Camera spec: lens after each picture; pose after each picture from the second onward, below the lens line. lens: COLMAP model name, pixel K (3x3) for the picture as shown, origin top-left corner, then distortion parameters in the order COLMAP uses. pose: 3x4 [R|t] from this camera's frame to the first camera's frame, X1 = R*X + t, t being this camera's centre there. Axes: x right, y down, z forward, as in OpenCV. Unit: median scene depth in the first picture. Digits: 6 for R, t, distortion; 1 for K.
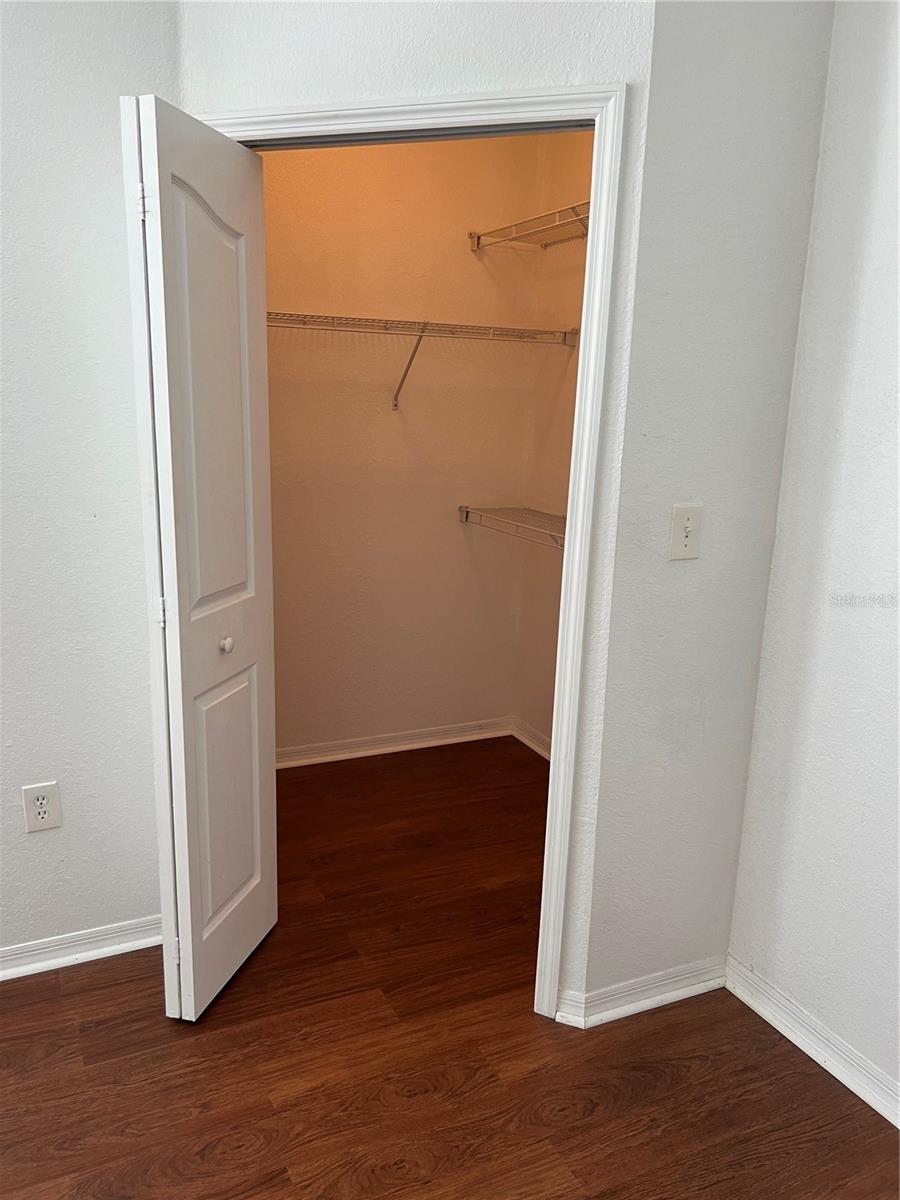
lens RADIAL K [[908.9, 0, 465.9], [0, 908.9, 624.0], [0, 0, 1]] dist [0.067389, -0.072033]
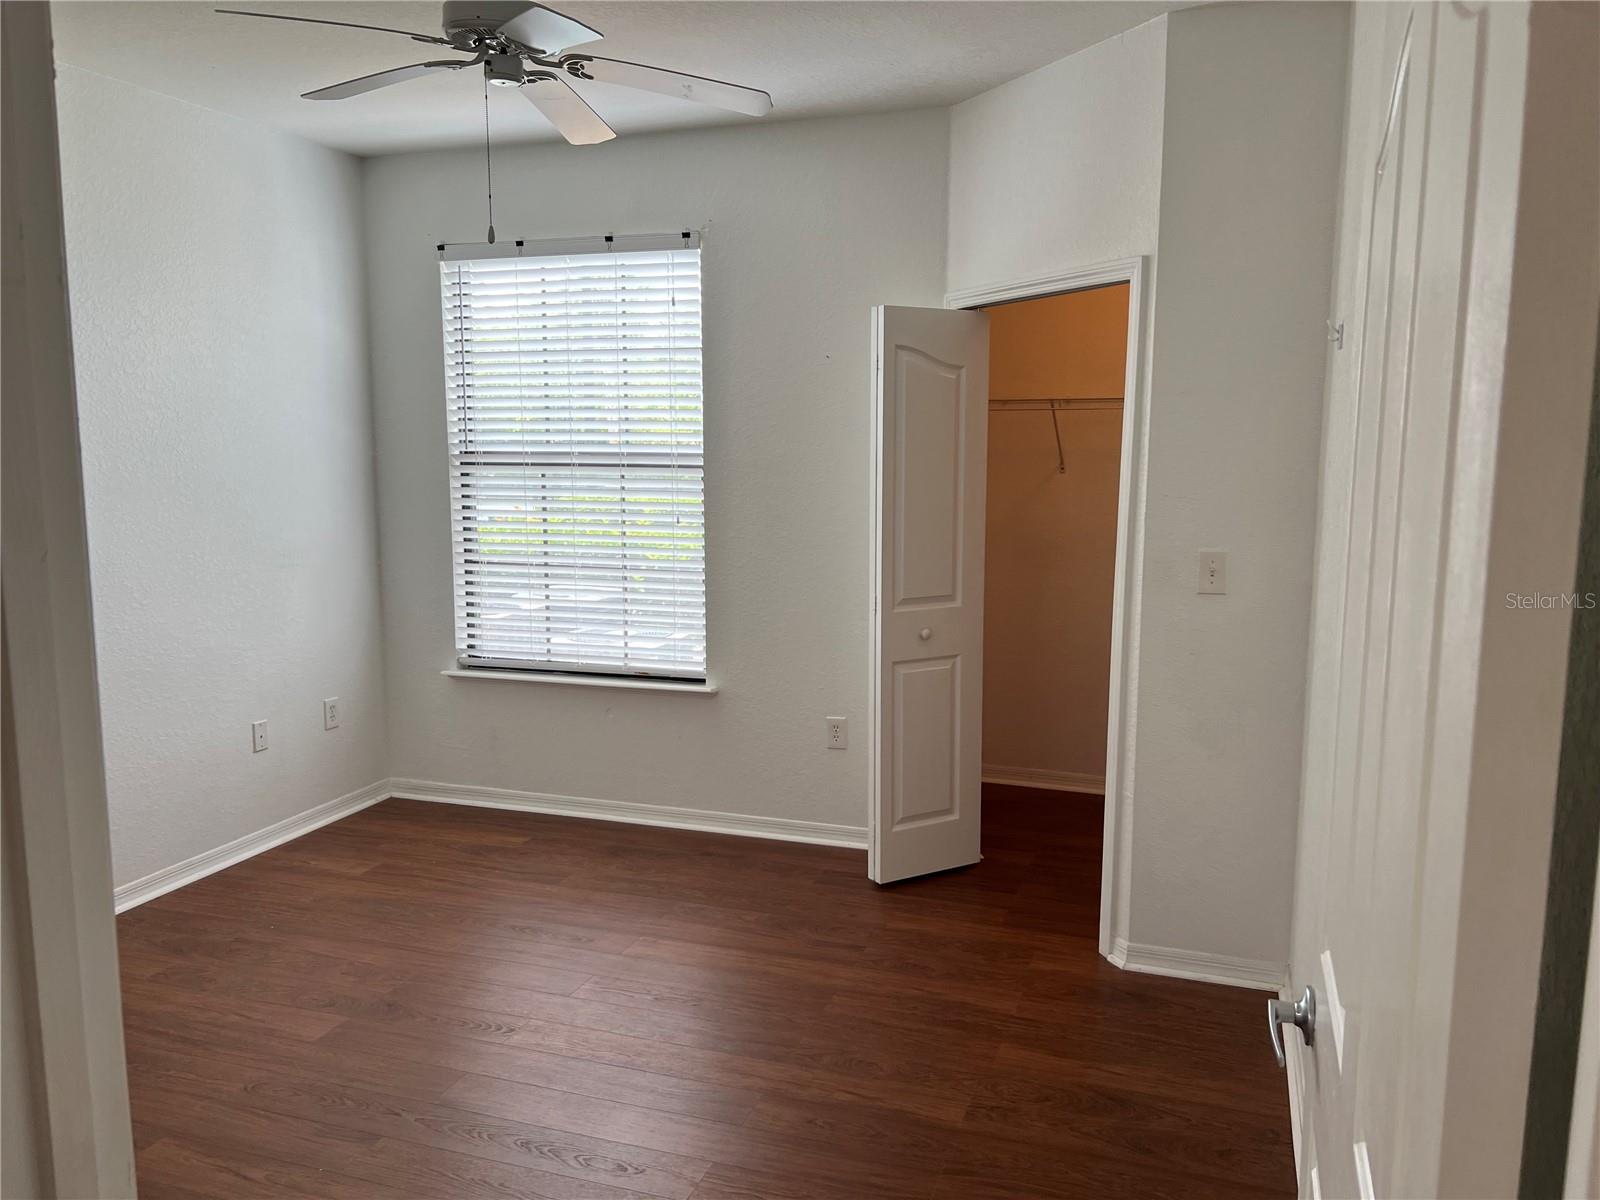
lens RADIAL K [[1211.9, 0, 844.1], [0, 1211.9, 632.3], [0, 0, 1]] dist [0.067389, -0.072033]
pose [[0.722710, 0.079684, -0.686542, 1.007120], [-0.142033, 0.989254, -0.034697, 0.108187], [0.676400, 0.122587, 0.726262, -0.531369]]
